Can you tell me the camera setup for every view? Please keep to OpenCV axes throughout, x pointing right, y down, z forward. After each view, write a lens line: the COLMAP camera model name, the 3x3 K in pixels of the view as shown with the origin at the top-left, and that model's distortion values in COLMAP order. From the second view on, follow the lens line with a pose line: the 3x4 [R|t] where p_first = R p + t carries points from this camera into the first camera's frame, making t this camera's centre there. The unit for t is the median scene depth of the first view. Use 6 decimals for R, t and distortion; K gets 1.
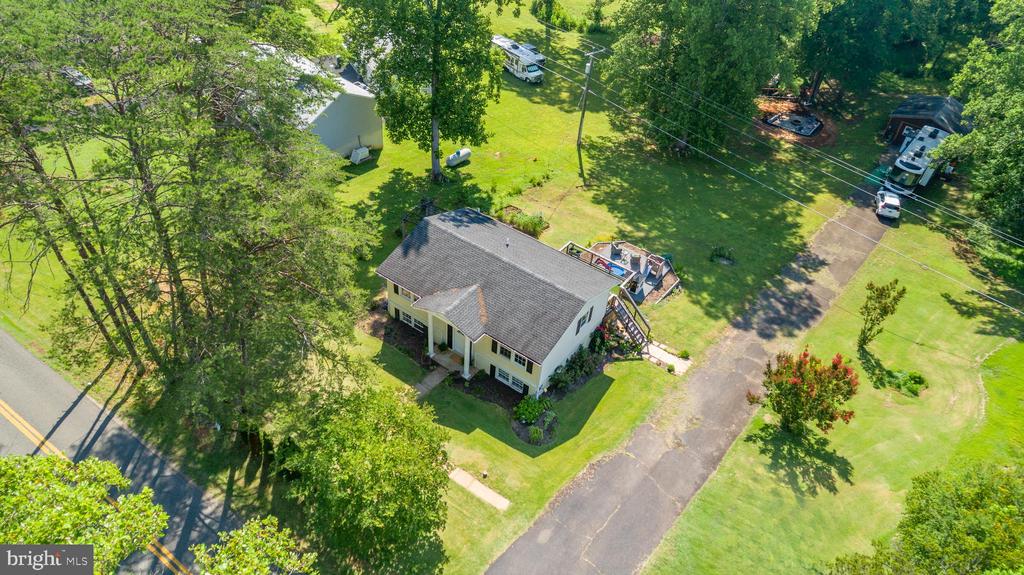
lens RADIAL K [[690.7, 0, 512.1], [0, 690.7, 295.9], [0, 0, 1]] dist [-0.018259, 0.017631]
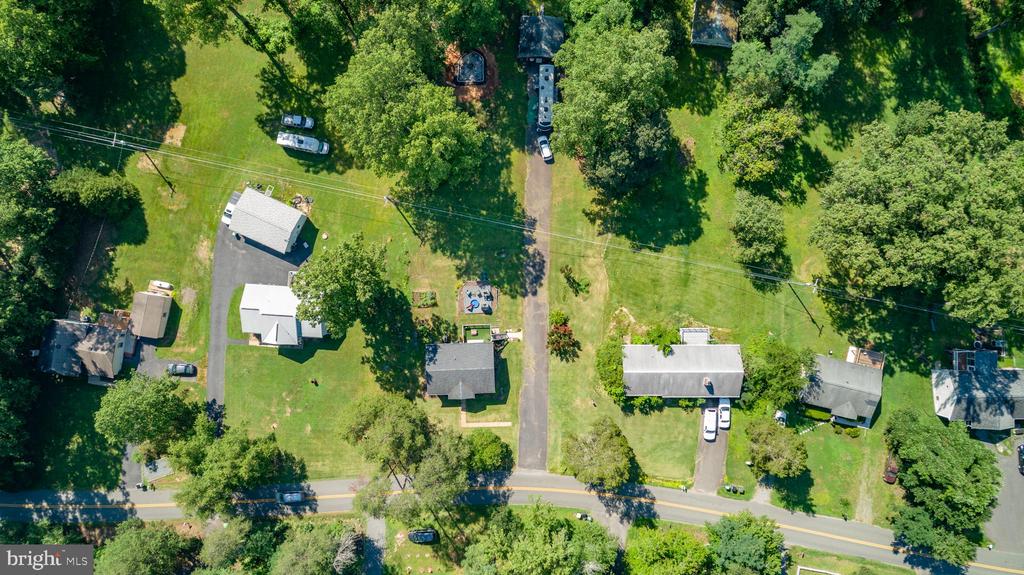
lens RADIAL K [[690.7, 0, 508.6], [0, 690.7, 290.2], [0, 0, 1]] dist [-0.018259, 0.017631]
pose [[0.787445, -0.613167, -0.062900, 0.483846], [0.443119, 0.492204, 0.749253, -2.094967], [-0.428458, -0.617868, 0.659290, -0.747744]]
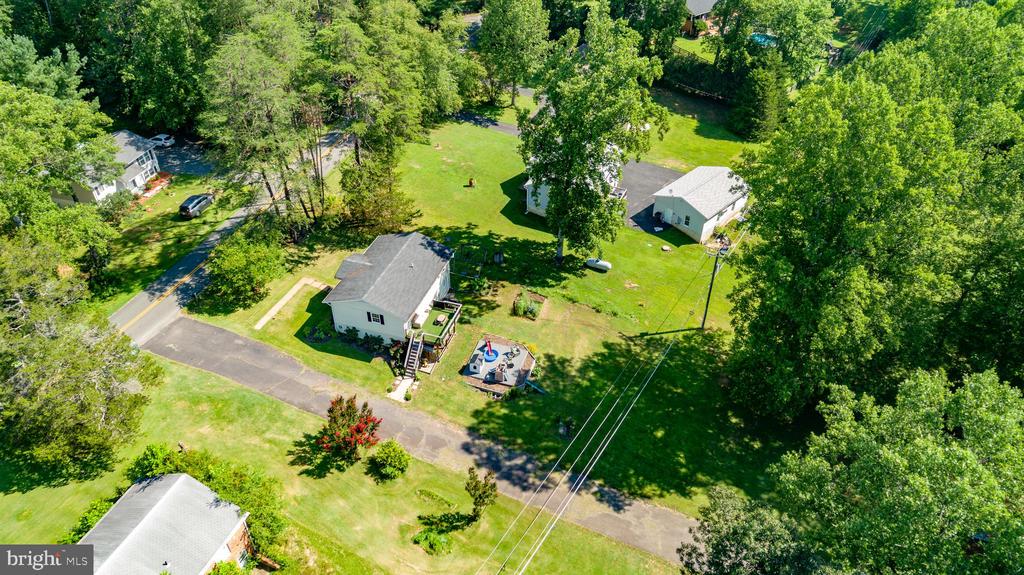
lens RADIAL K [[690.7, 0, 512.4], [0, 690.7, 285.7], [0, 0, 1]] dist [-0.018259, 0.017631]
pose [[0.309087, 0.529643, -0.789901, 1.269229], [-0.621463, 0.741192, 0.253806, -0.551914], [0.719895, 0.412447, 0.558247, 0.262716]]
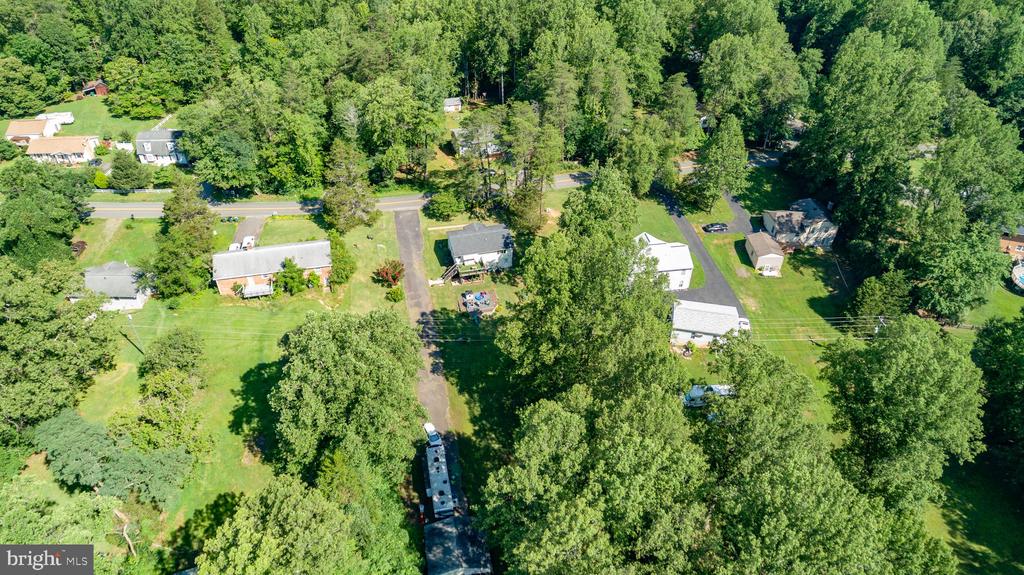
lens RADIAL K [[690.7, 0, 506.7], [0, 690.7, 290.7], [0, 0, 1]] dist [-0.018259, 0.017631]
pose [[-0.633778, 0.418467, -0.650546, 1.931774], [-0.548850, 0.349346, 0.759422, -2.261770], [0.545059, 0.838357, 0.008267, 1.128598]]
